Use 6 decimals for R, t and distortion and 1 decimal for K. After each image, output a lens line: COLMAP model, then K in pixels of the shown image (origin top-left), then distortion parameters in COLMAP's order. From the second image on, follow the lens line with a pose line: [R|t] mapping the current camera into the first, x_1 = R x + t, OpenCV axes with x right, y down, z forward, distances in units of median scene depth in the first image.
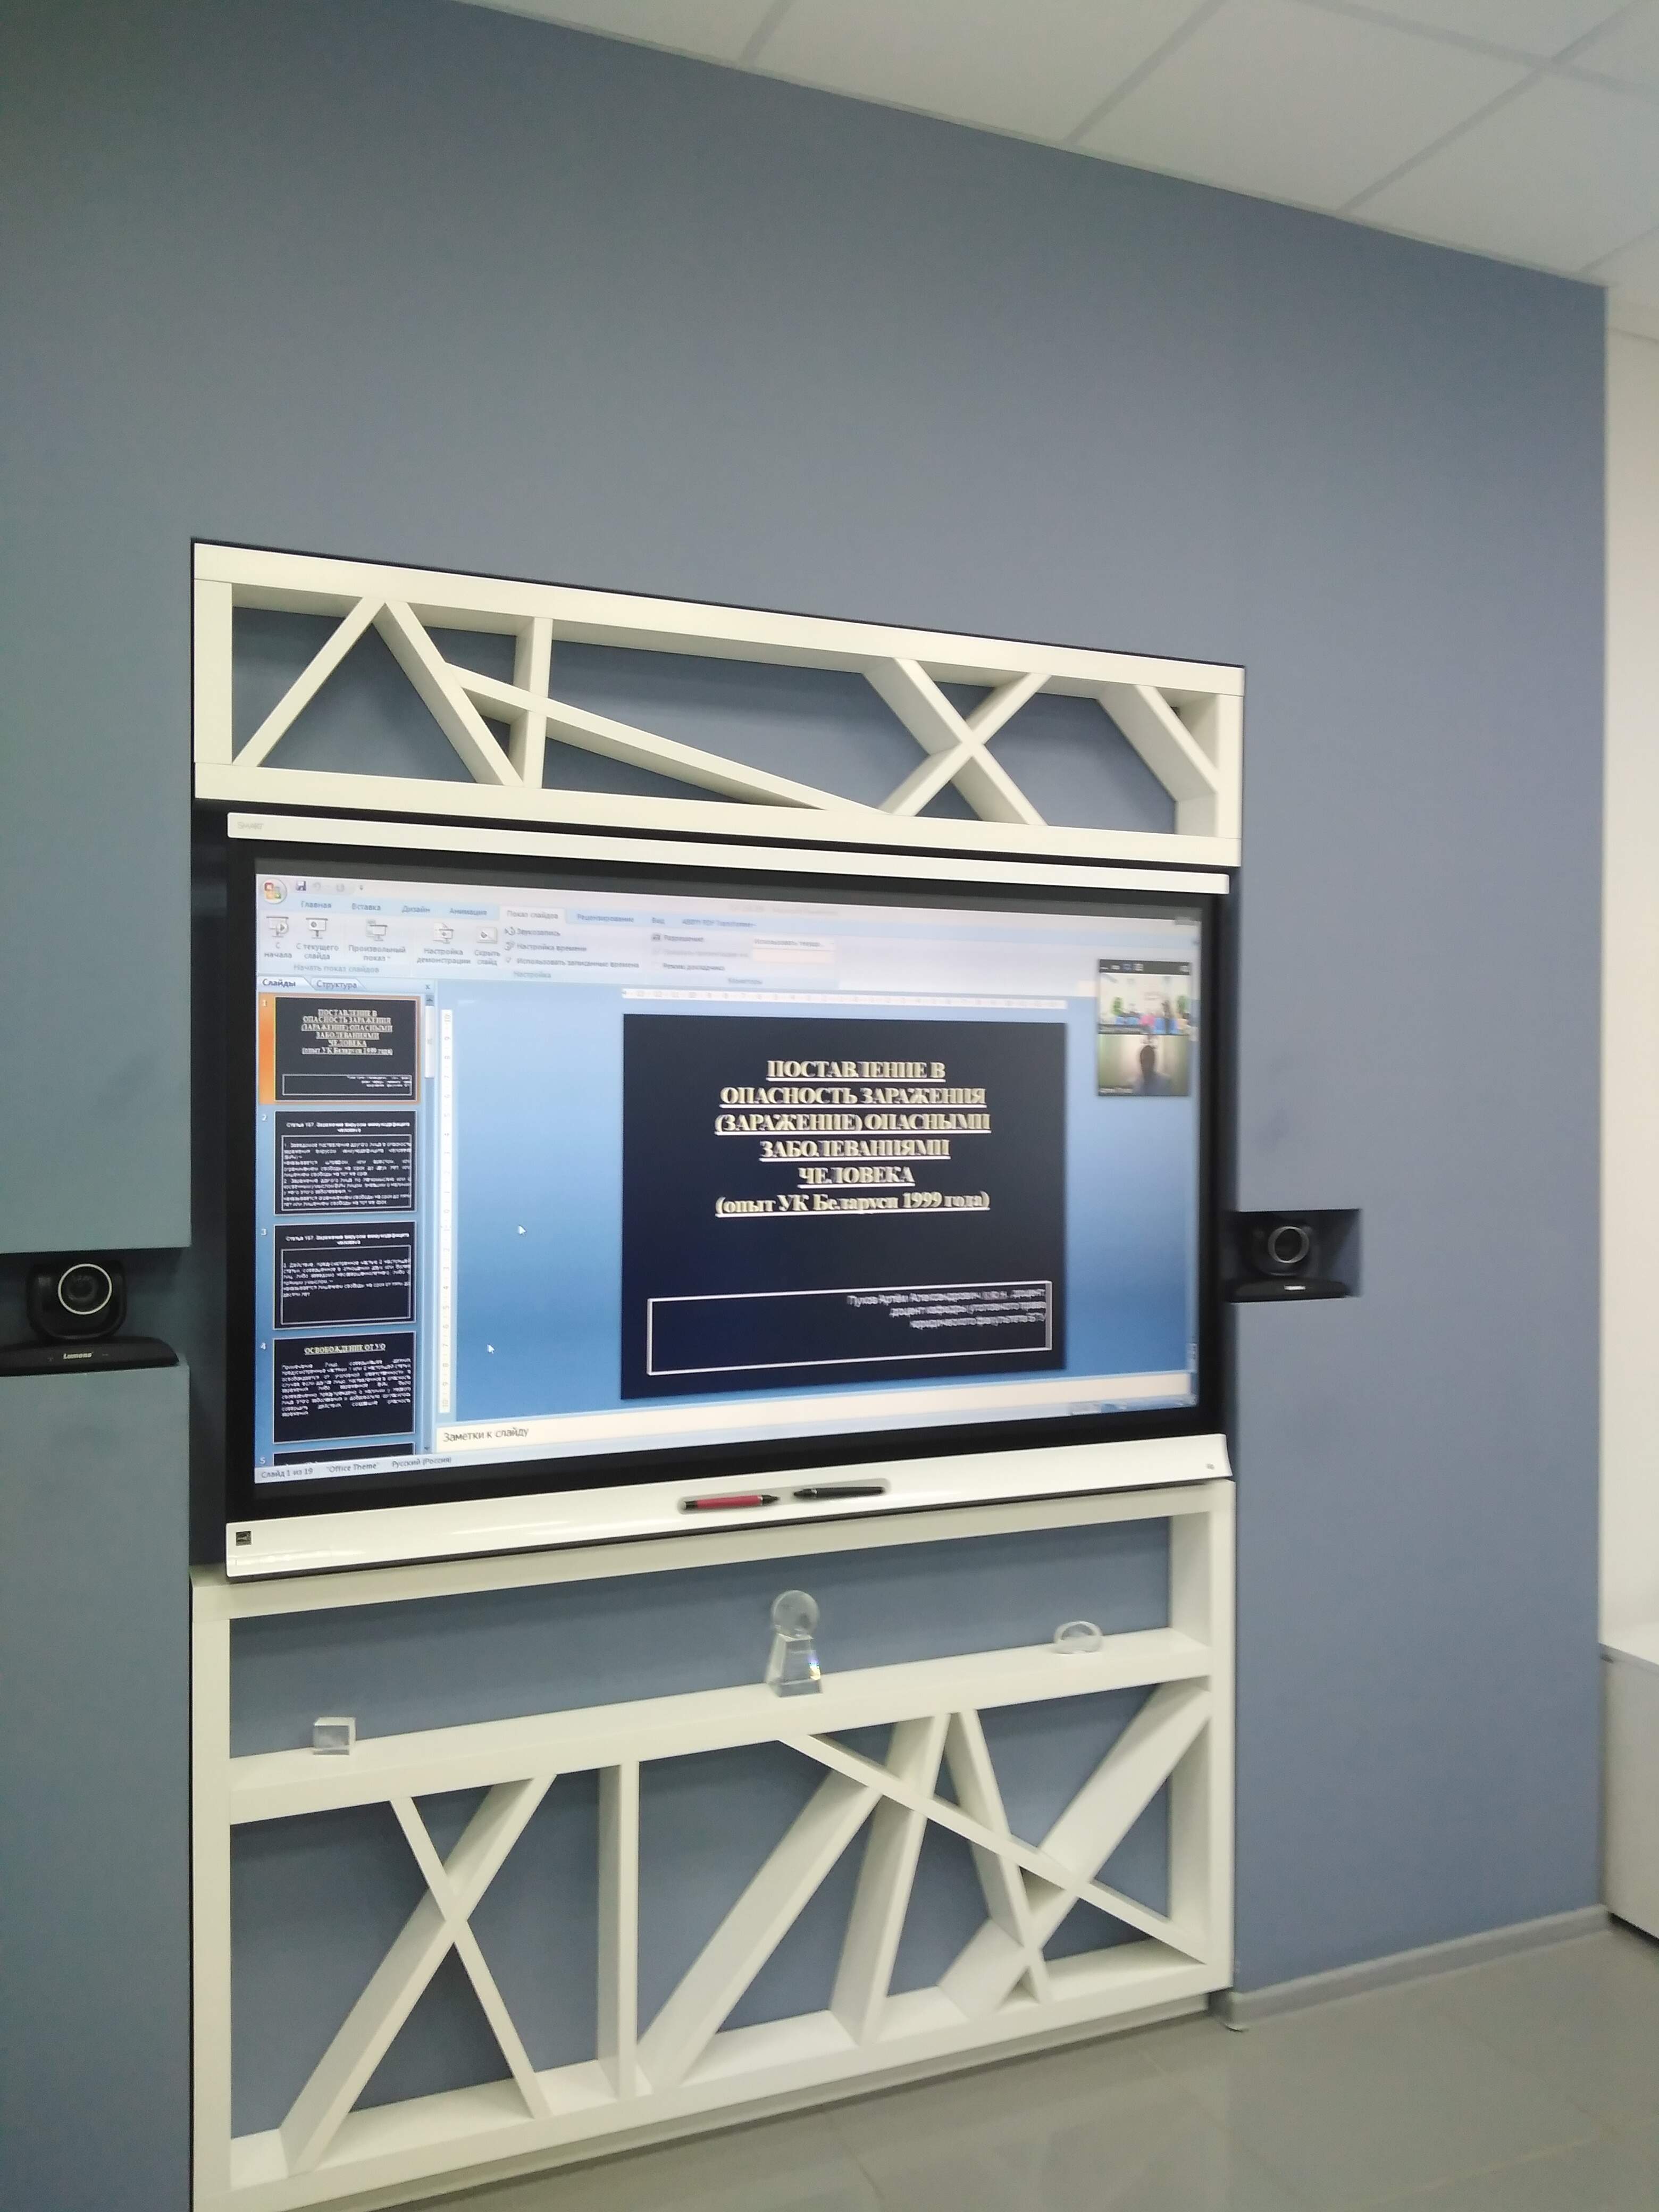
lens RADIAL K [[1797.1, 0, 829.5], [0, 1797.1, 1106.0], [0, 0, 1]] dist [0.102565, -0.263614]
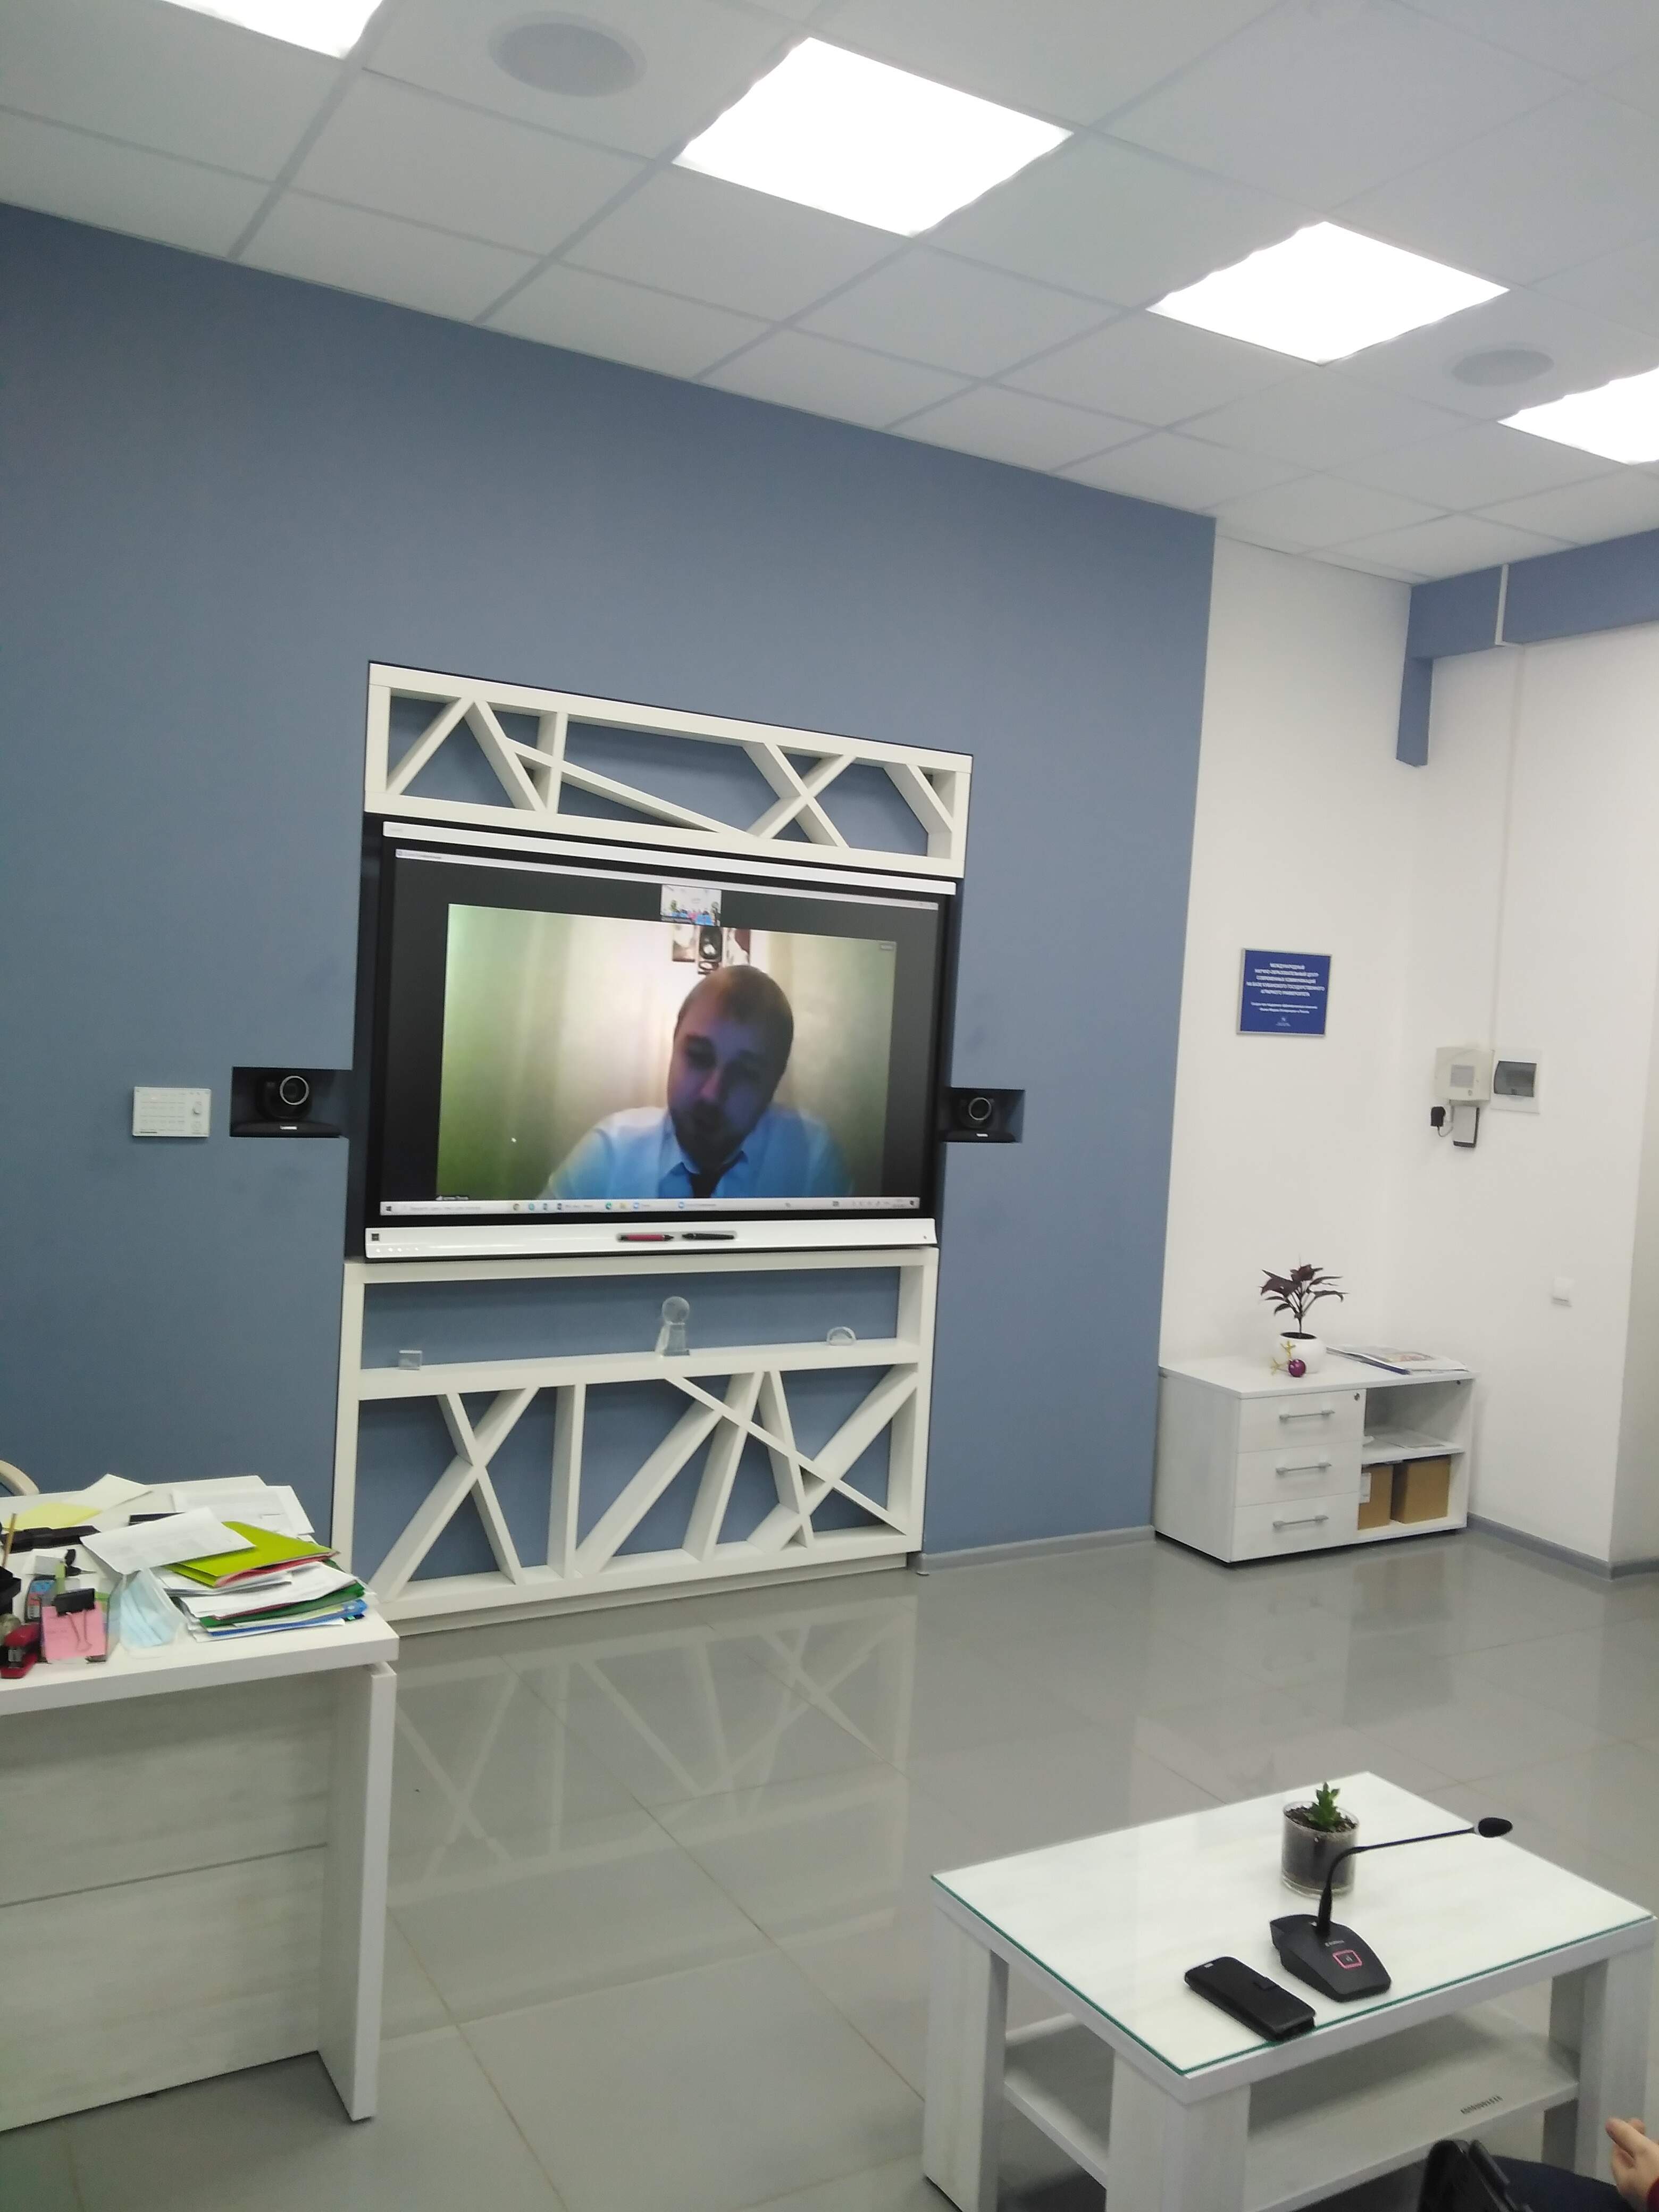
lens RADIAL K [[1797.1, 0, 829.5], [0, 1797.1, 1106.0], [0, 0, 1]] dist [0.102565, -0.263614]
pose [[0.991119, 0.047001, 0.124396, -0.093351], [-0.053027, 0.997552, 0.045582, 0.007025], [-0.121949, -0.051773, 0.991185, -0.656609]]
